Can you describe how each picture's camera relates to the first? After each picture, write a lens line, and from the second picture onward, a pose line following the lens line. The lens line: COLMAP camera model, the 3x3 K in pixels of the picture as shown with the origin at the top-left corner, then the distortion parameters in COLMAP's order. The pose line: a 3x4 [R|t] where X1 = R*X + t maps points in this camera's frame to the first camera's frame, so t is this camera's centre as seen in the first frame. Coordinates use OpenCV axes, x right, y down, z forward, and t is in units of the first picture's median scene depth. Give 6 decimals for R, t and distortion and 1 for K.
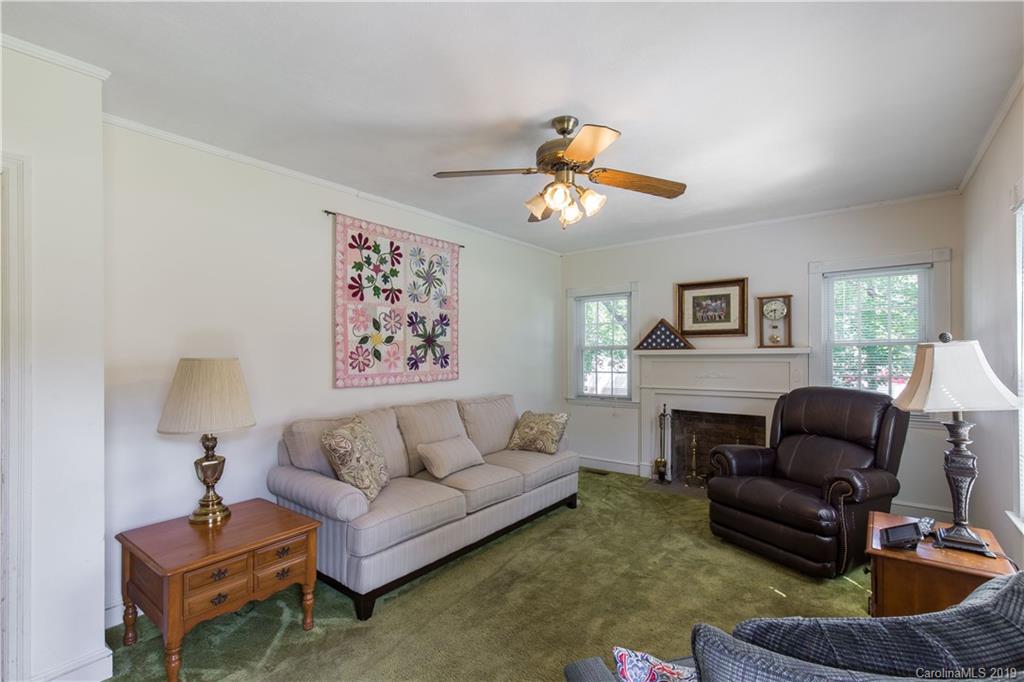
lens RADIAL K [[461.6, 0, 511.7], [0, 461.6, 349.4], [0, 0, 1]] dist [-0.000519, -0.000066]
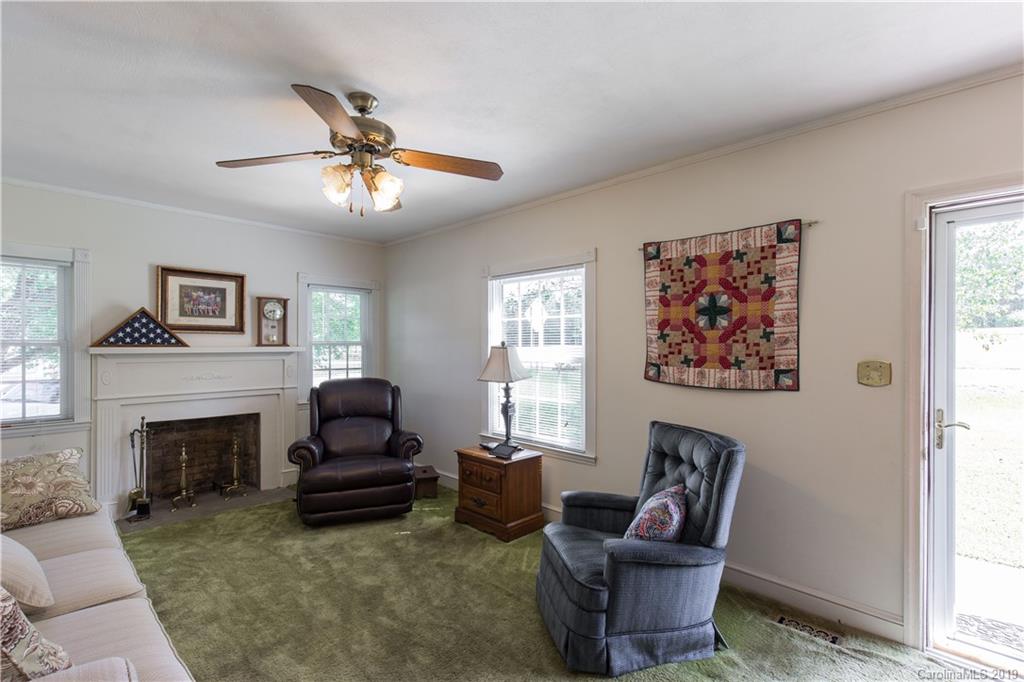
lens RADIAL K [[461.6, 0, 511.7], [0, 461.6, 349.4], [0, 0, 1]] dist [-0.000519, -0.000066]
pose [[0.115956, 0.003762, 0.993247, -0.392795], [-0.006818, 0.999972, -0.002991, 0.002852], [-0.993231, -0.006425, 0.115978, 0.308968]]
